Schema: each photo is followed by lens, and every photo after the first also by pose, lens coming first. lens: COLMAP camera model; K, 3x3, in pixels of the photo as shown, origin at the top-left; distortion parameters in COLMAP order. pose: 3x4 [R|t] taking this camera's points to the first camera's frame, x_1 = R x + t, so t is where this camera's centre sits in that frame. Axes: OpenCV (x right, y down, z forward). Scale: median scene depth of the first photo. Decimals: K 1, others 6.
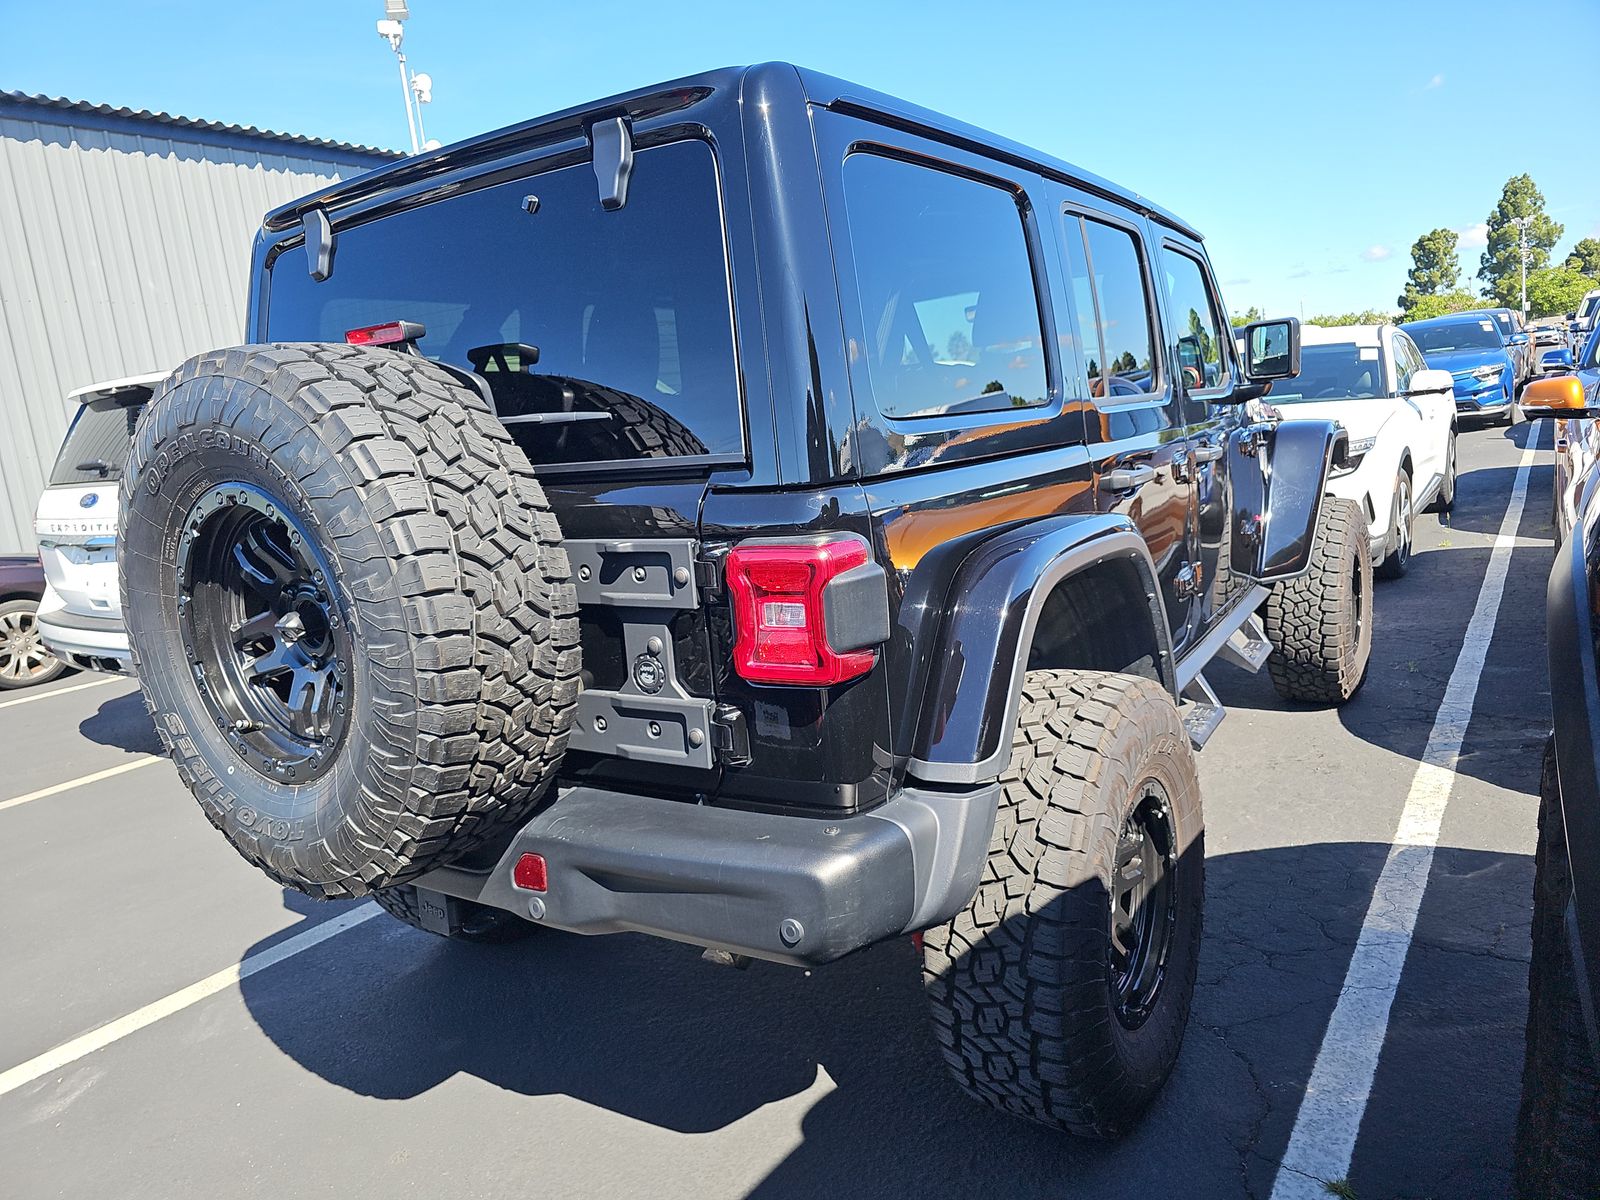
lens RADIAL K [[1111.5, 0, 798.4], [0, 1111.5, 588.2], [0, 0, 1]] dist [0.012394, -0.007343]
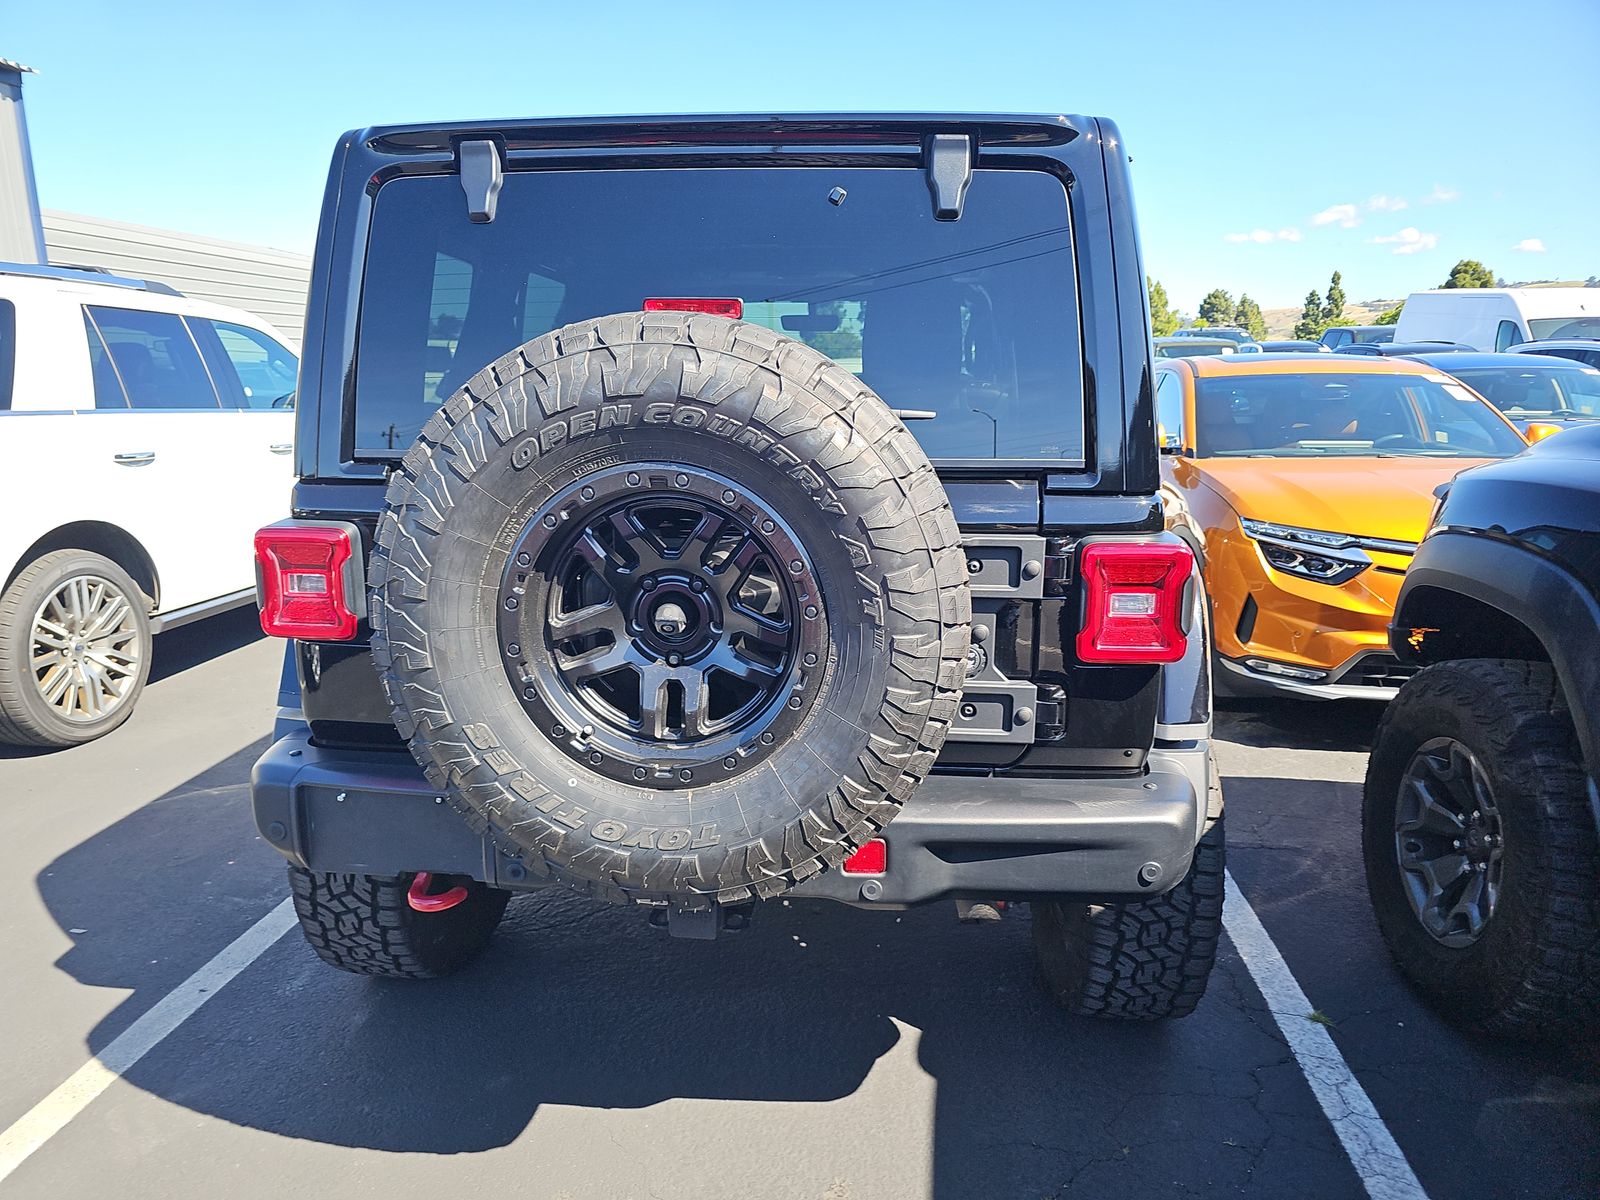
lens RADIAL K [[1111.5, 0, 798.4], [0, 1111.5, 613.3], [0, 0, 1]] dist [0.012394, -0.007343]
pose [[0.864704, -0.011399, 0.502153, -0.802710], [-0.004437, 0.999530, 0.030330, 0.000588], [-0.502263, -0.028454, 0.864247, 0.156078]]
